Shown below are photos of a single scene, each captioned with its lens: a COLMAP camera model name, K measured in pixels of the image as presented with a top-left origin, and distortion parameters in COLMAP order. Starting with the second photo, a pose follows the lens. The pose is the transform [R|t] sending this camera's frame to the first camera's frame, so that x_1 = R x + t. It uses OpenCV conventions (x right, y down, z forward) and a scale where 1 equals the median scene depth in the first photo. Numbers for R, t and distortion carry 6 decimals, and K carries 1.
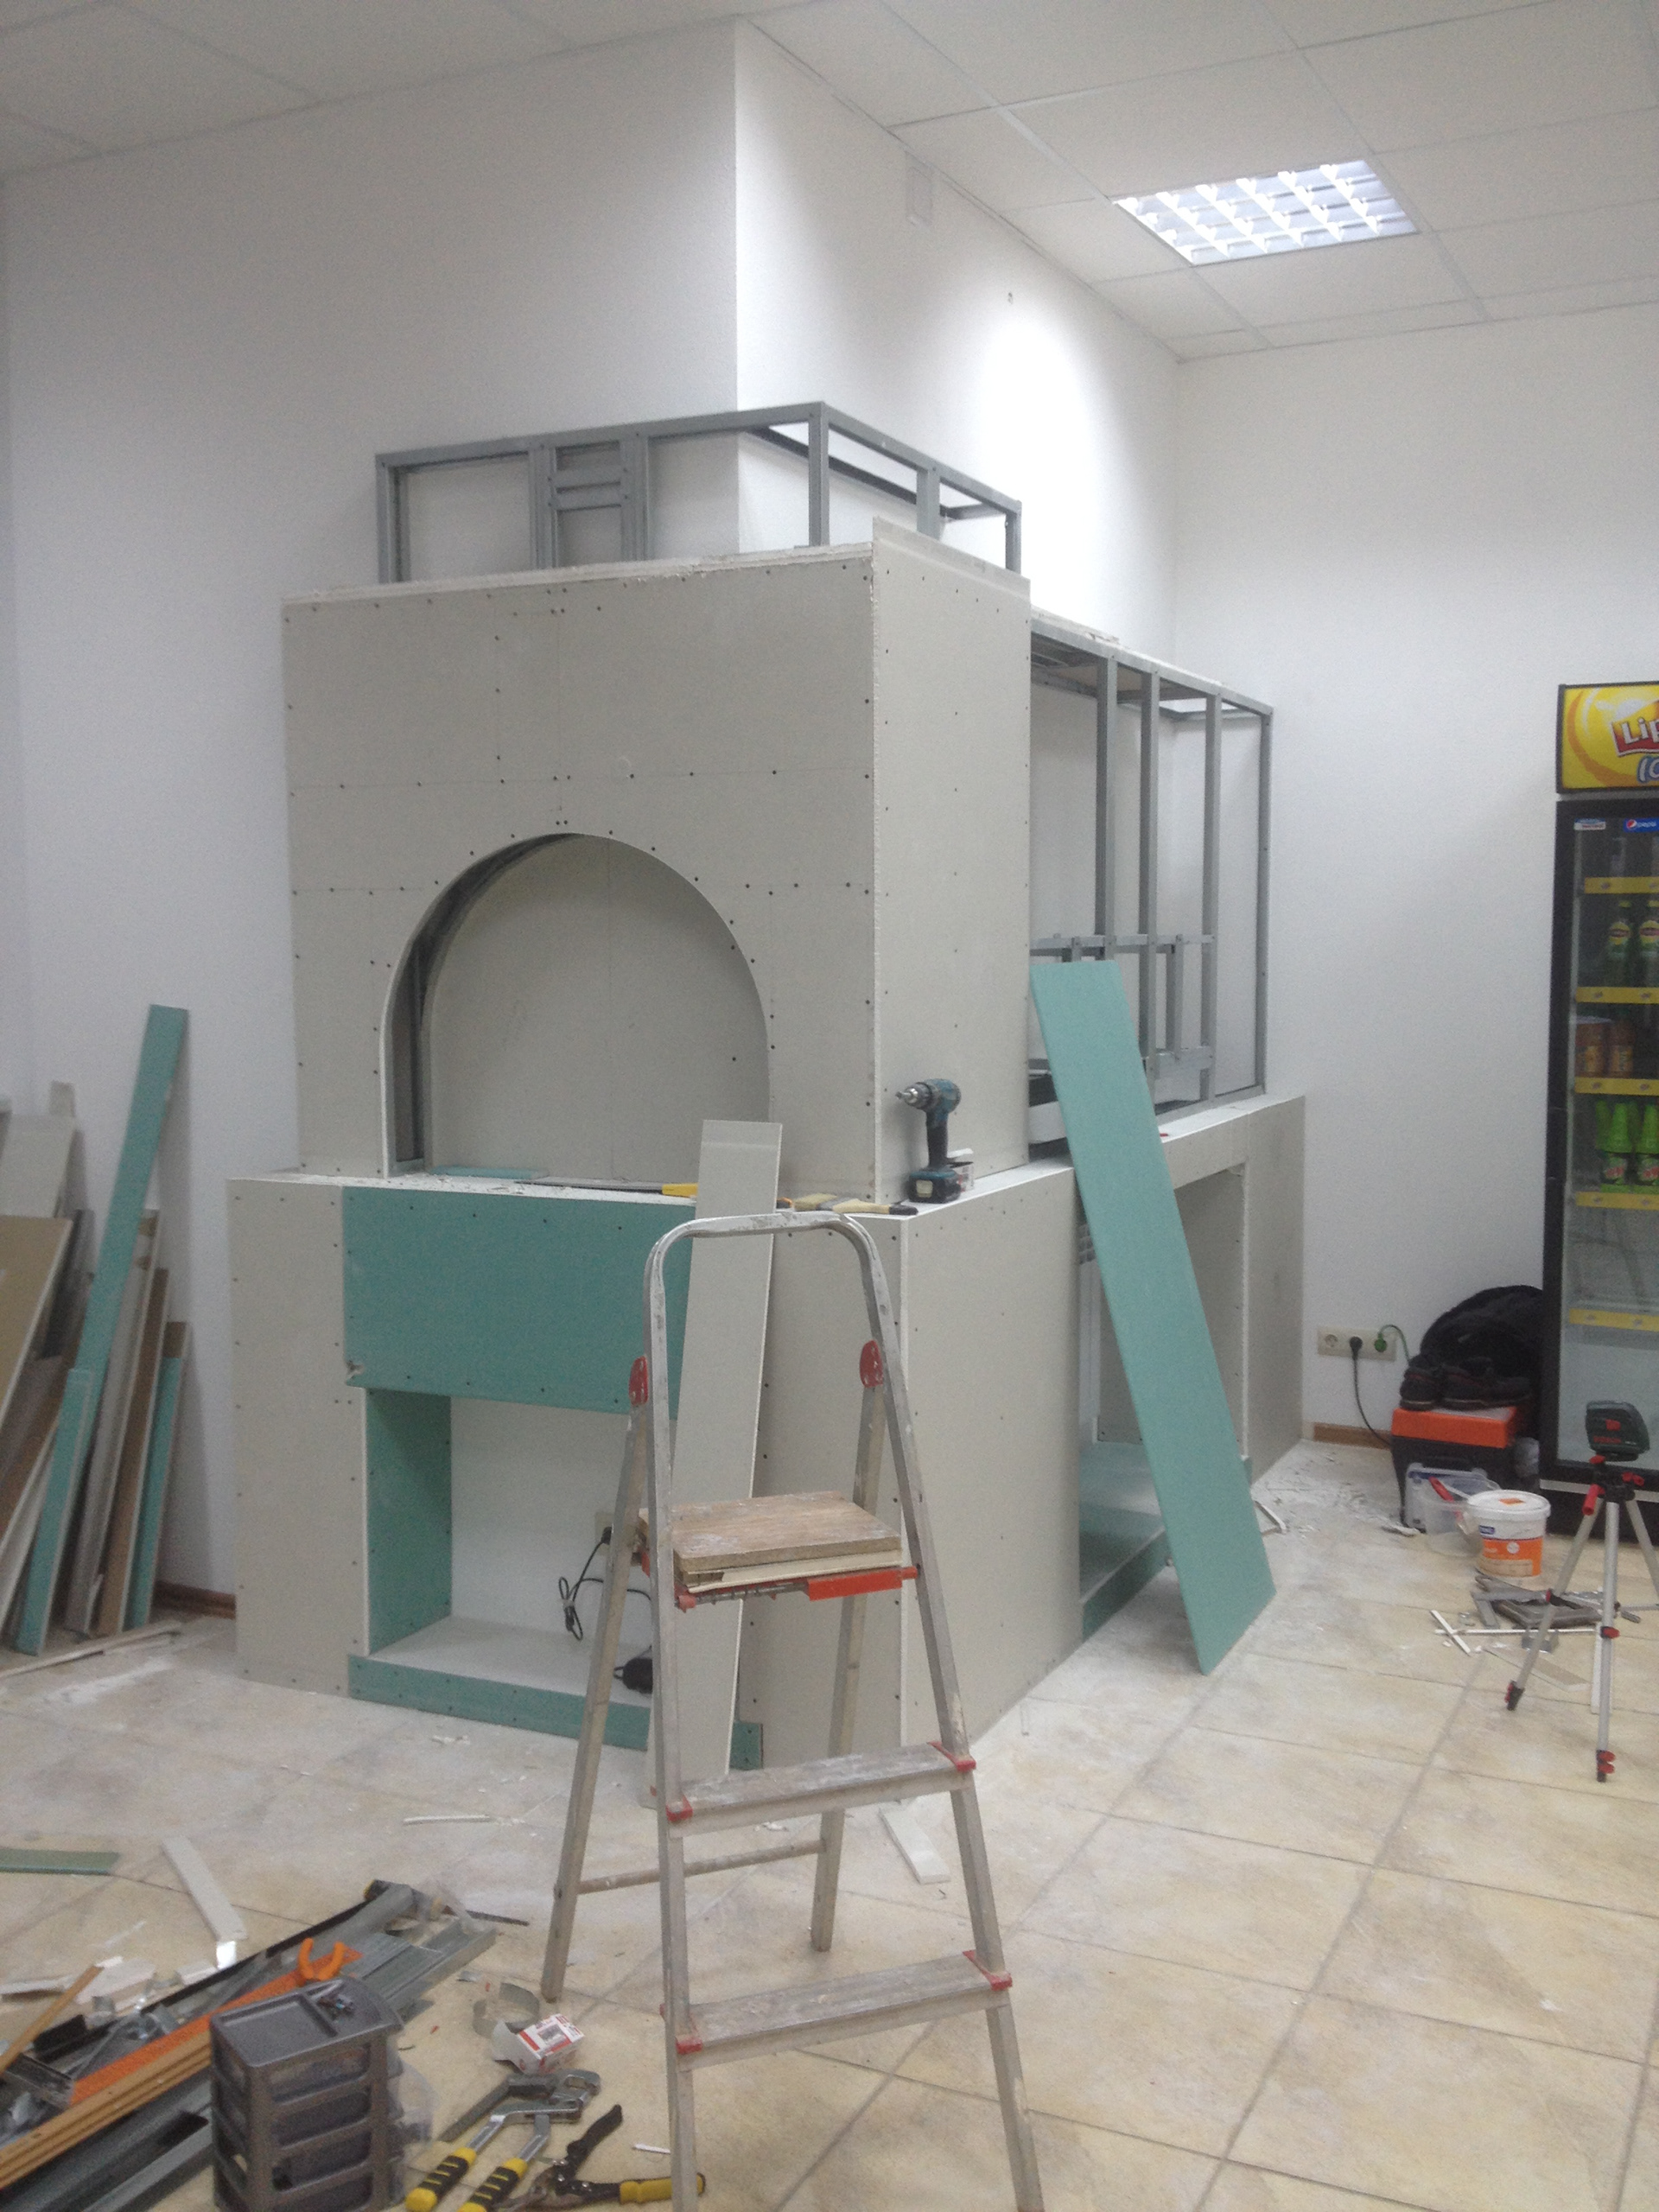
lens RADIAL K [[2097.3, 0, 831.7], [0, 2097.3, 1093.4], [0, 0, 1]] dist [0.013799, 0.000000]
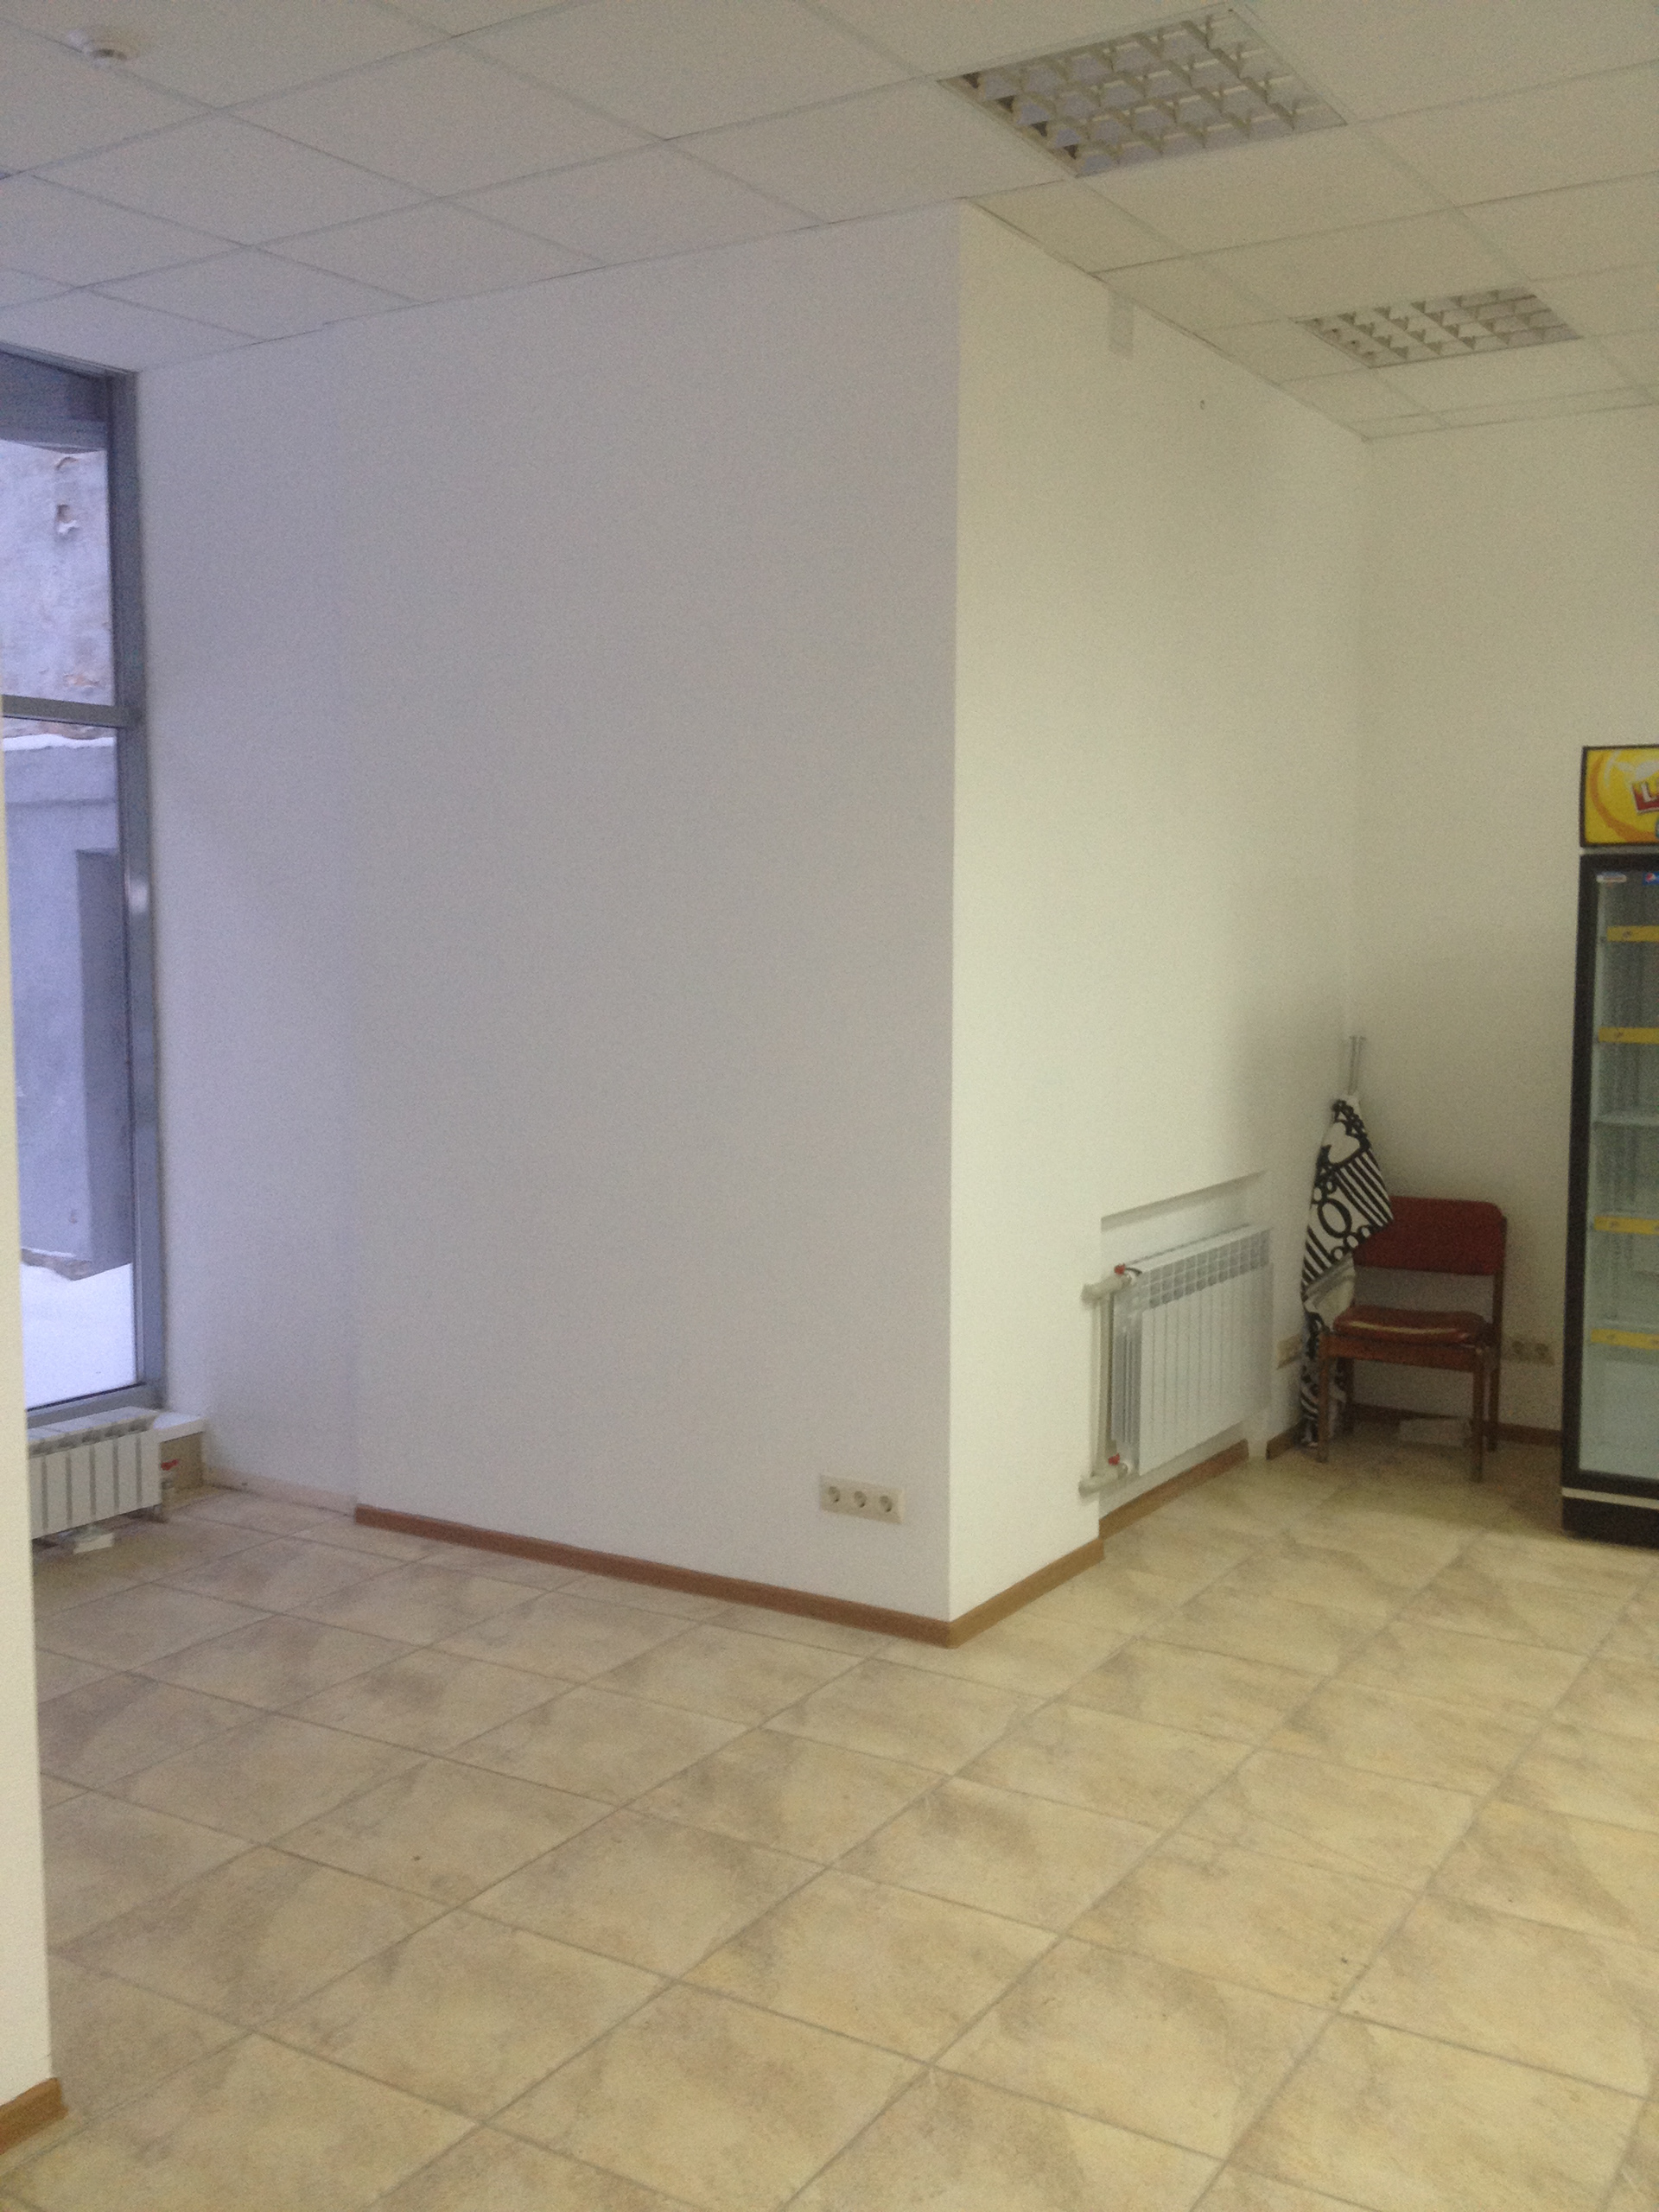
lens RADIAL K [[2097.3, 0, 805.4], [0, 2097.3, 1069.5], [0, 0, 1]] dist [0.013799, 0.000000]
pose [[0.994021, 0.012068, -0.108521, 0.002798], [-0.012218, 0.999925, -0.000721, -0.023989], [0.108504, 0.002043, 0.994094, -0.154895]]
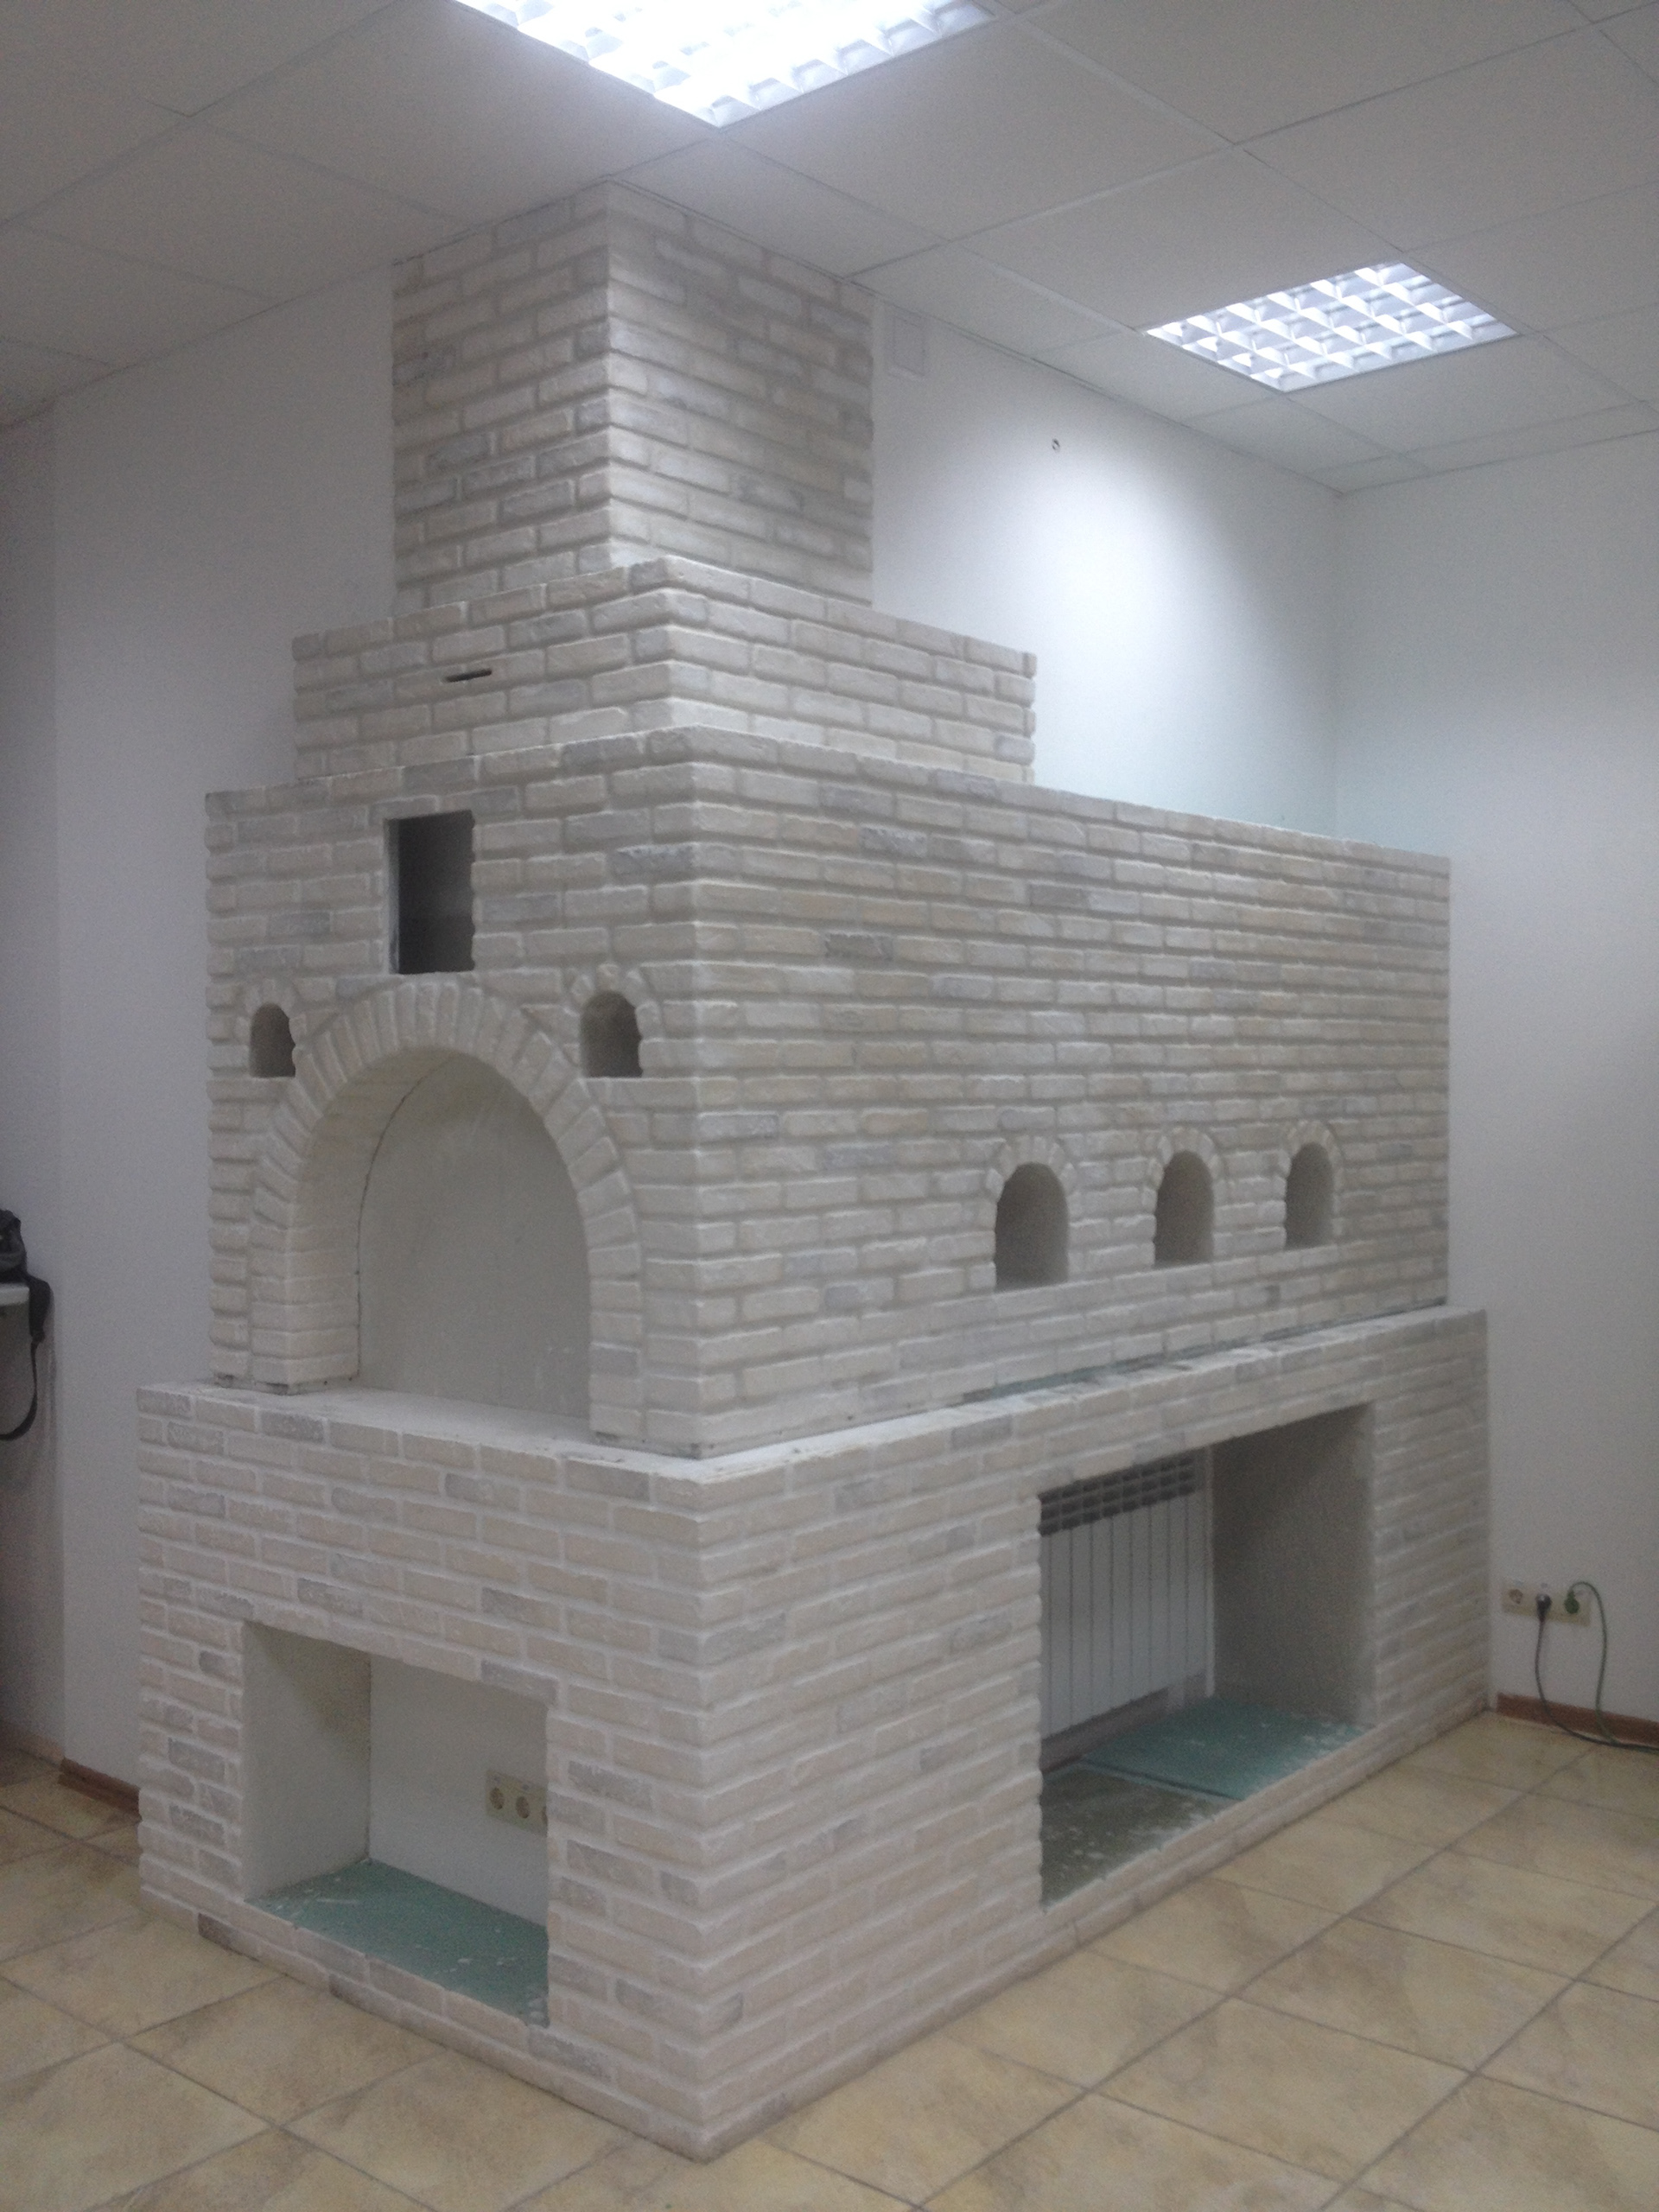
lens RADIAL K [[2097.3, 0, 851.0], [0, 2097.3, 1085.4], [0, 0, 1]] dist [0.013799, 0.000000]
pose [[0.970174, 0.002107, -0.242400, 0.254247], [-0.018971, 0.997555, -0.067260, -0.038642], [0.241666, 0.069852, 0.967842, 0.122629]]
